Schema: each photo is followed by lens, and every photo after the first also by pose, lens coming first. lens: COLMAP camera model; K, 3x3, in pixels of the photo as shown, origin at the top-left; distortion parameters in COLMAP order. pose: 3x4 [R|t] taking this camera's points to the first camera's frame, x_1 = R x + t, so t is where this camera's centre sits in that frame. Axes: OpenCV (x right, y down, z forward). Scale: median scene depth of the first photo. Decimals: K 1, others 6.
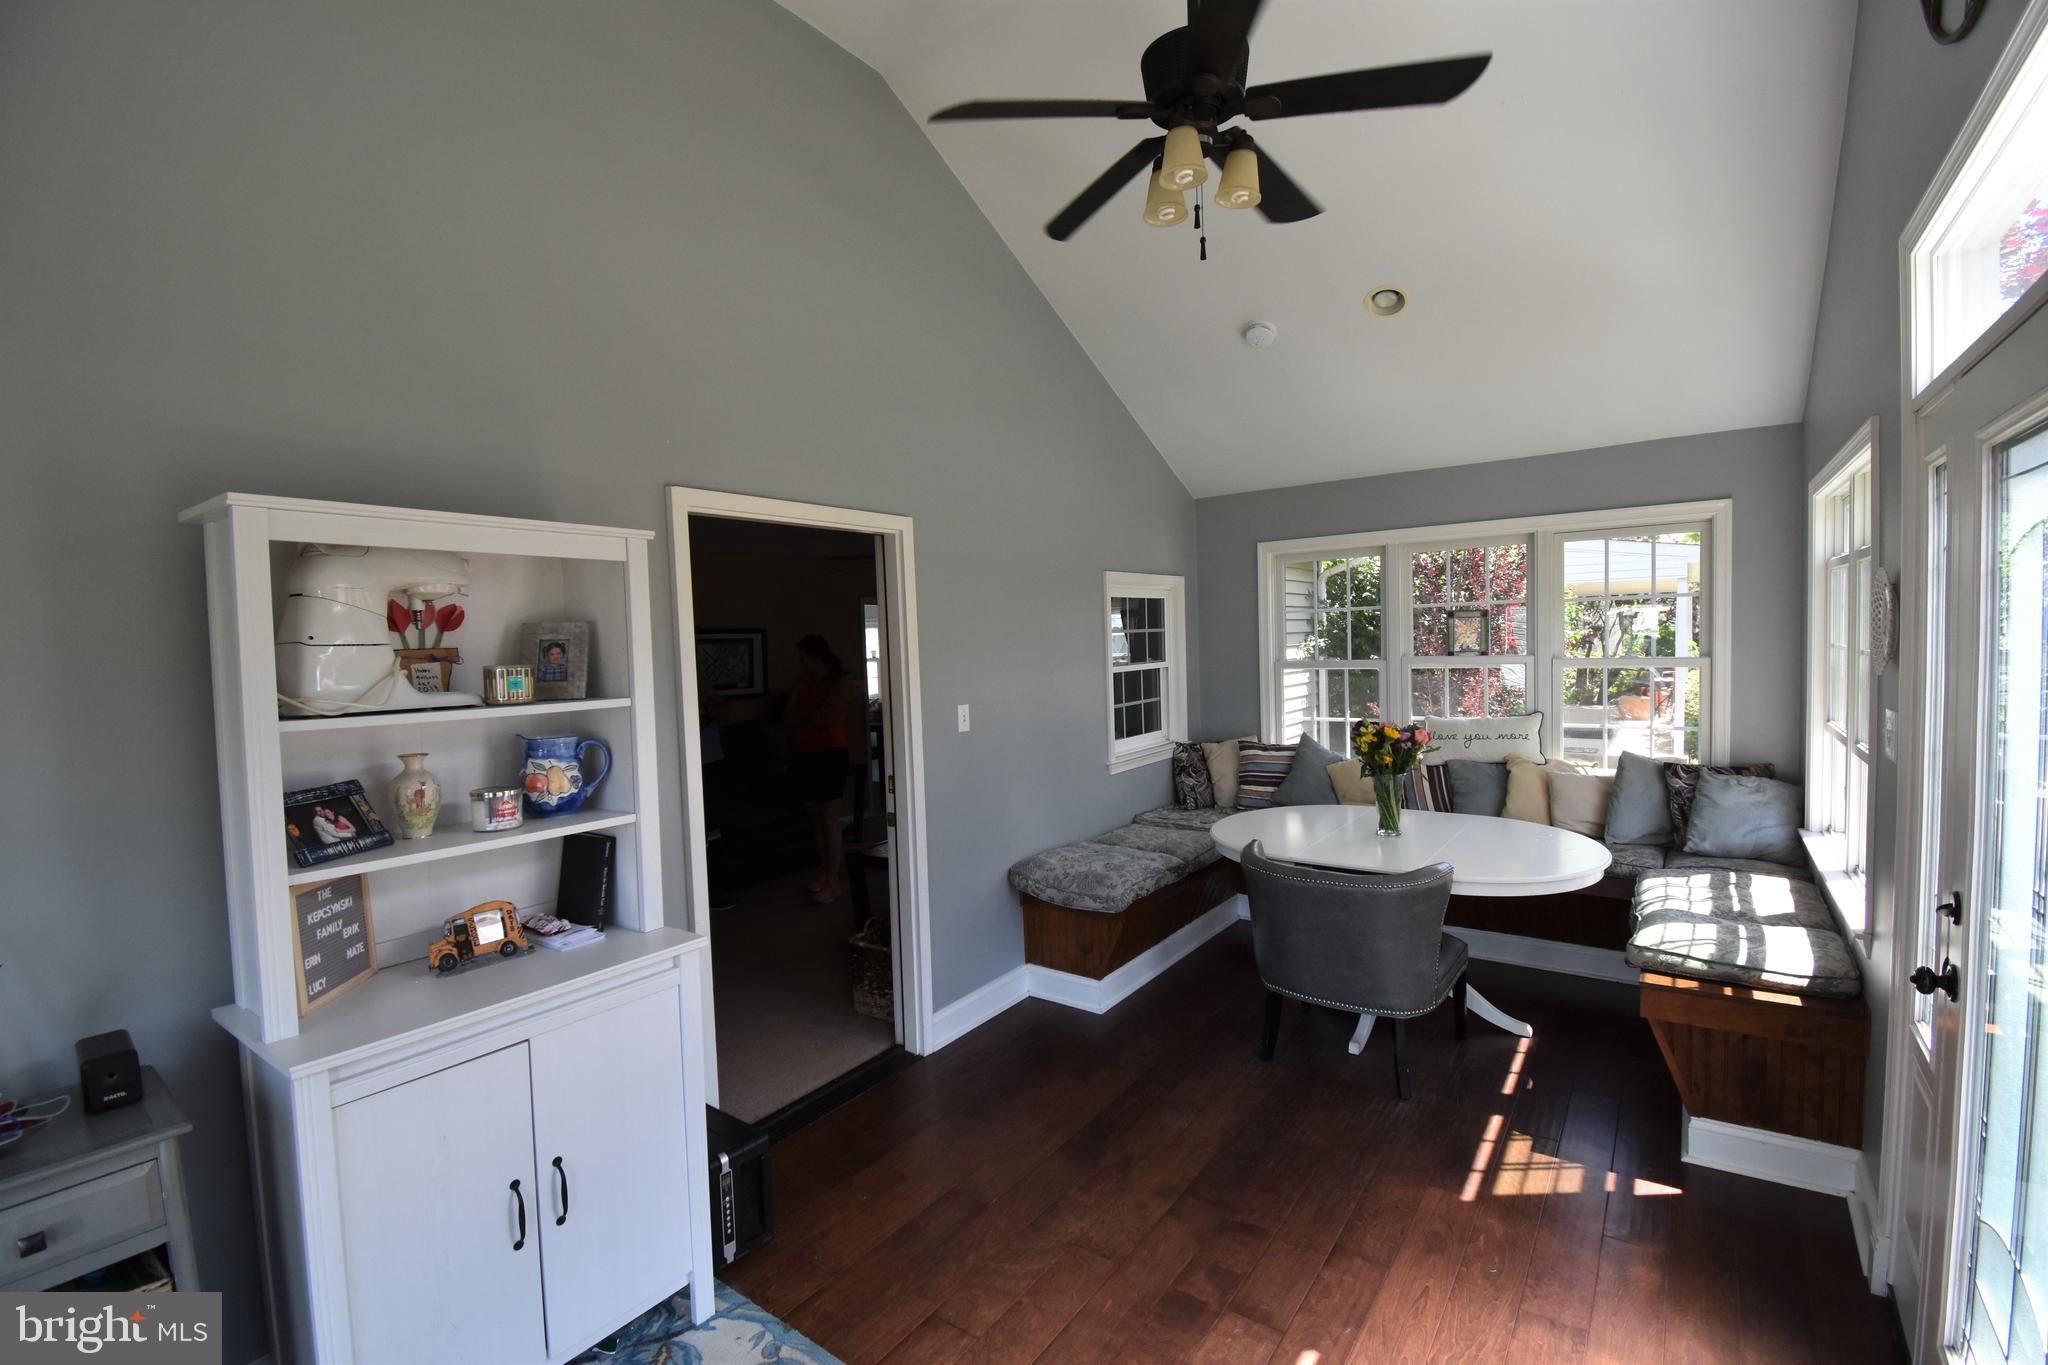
lens RADIAL K [[915.4, 0, 1028.7], [0, 915.4, 691.7], [0, 0, 1]] dist [-0.005448, -0.000553]
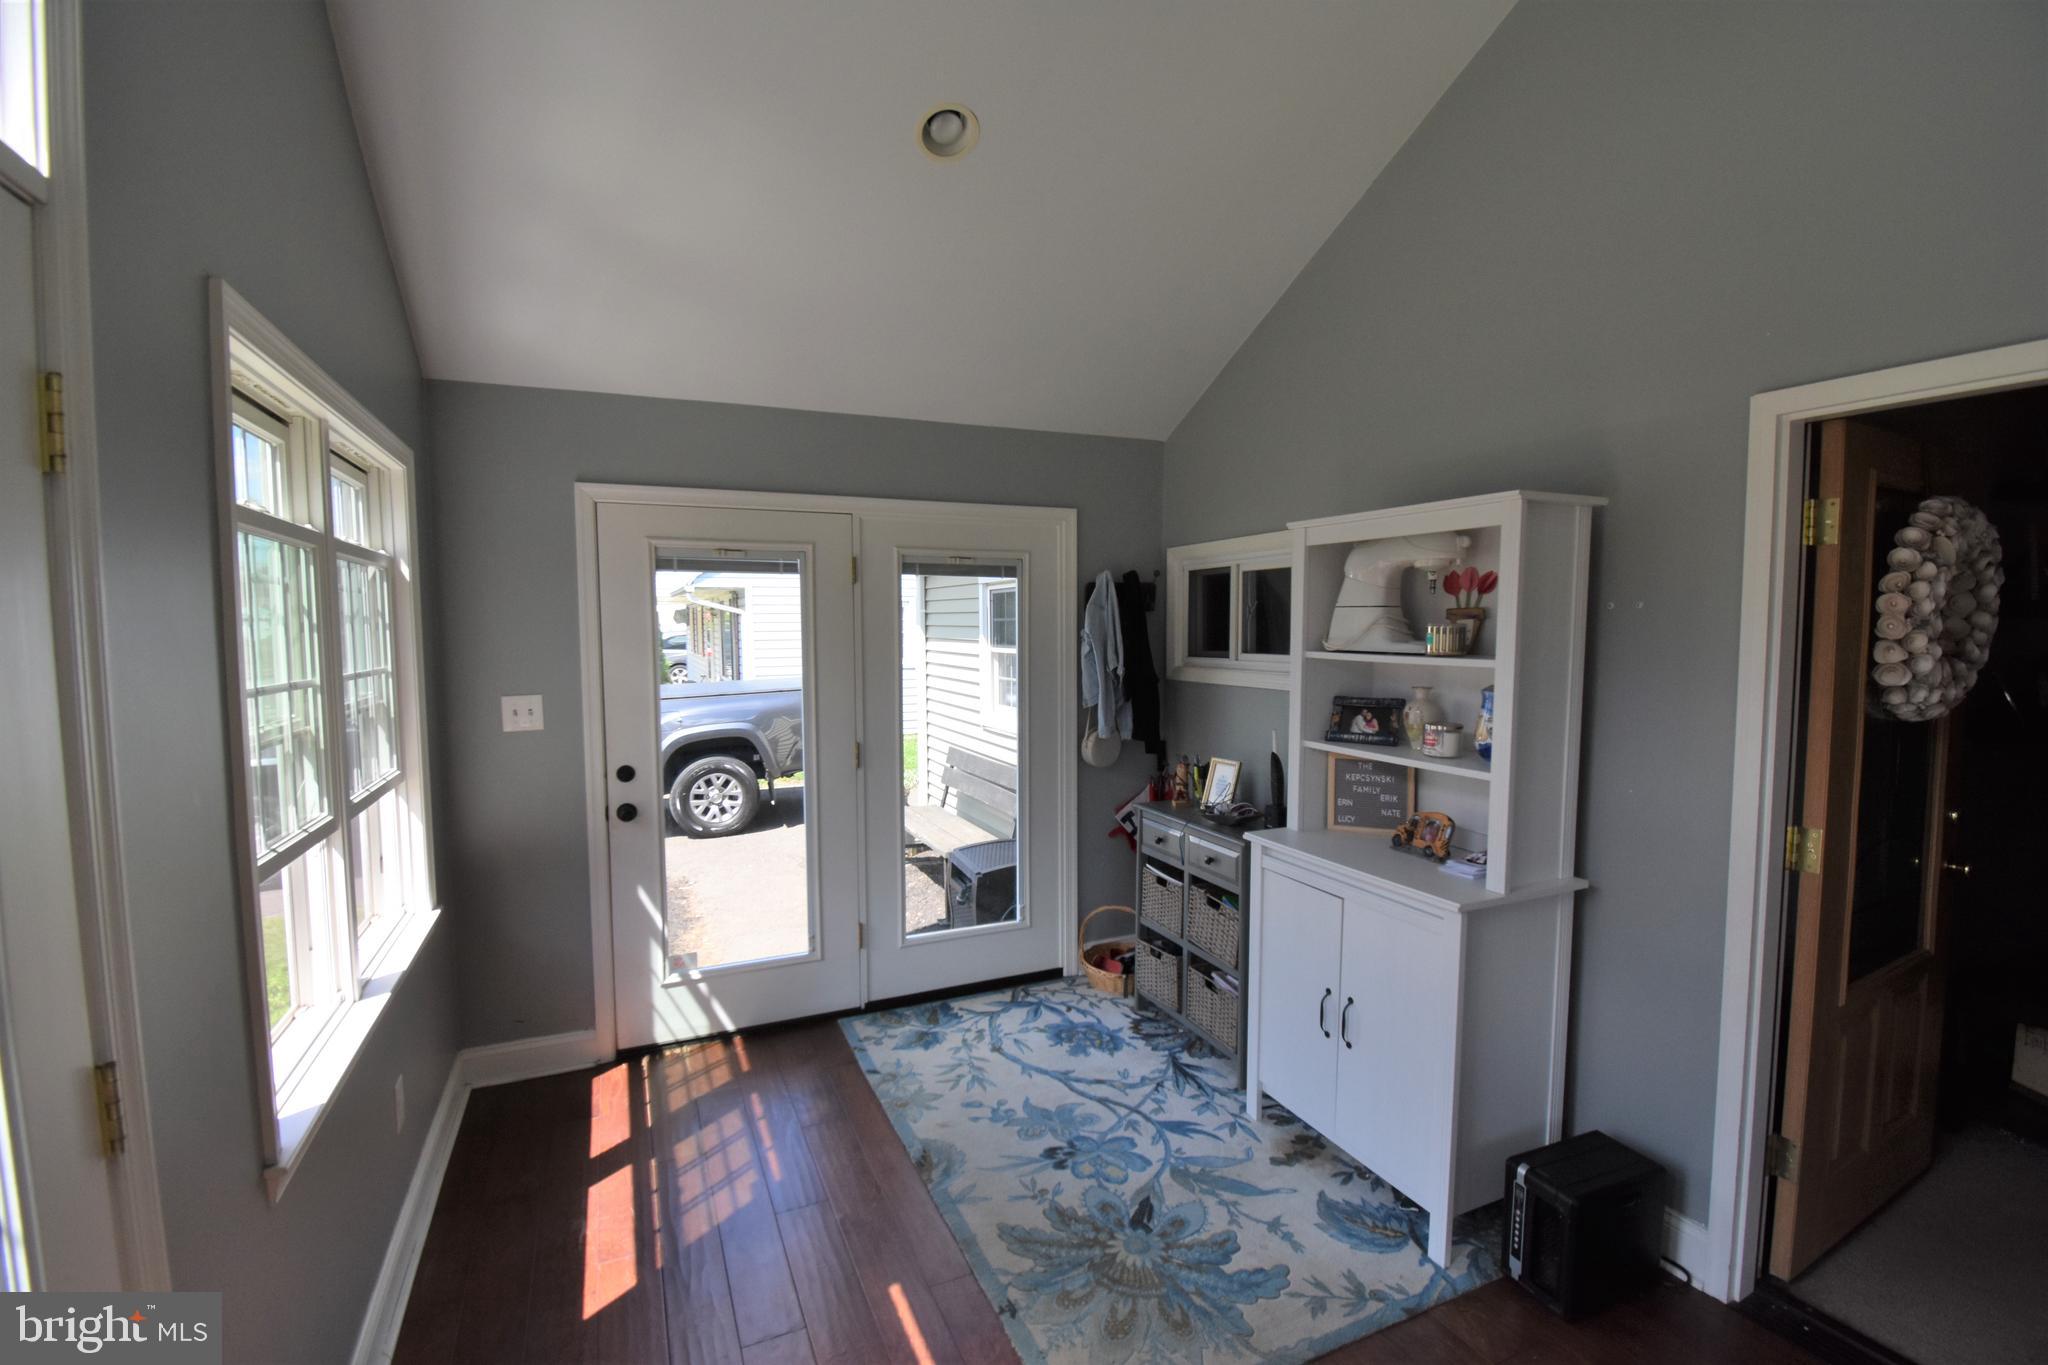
lens RADIAL K [[915.4, 0, 1027.6], [0, 915.4, 687.8], [0, 0, 1]] dist [-0.005448, -0.000553]
pose [[-0.488227, 0.087020, -0.868367, 0.746810], [-0.034996, 0.992264, 0.119112, -0.067102], [0.872015, 0.088543, -0.481405, 1.086385]]
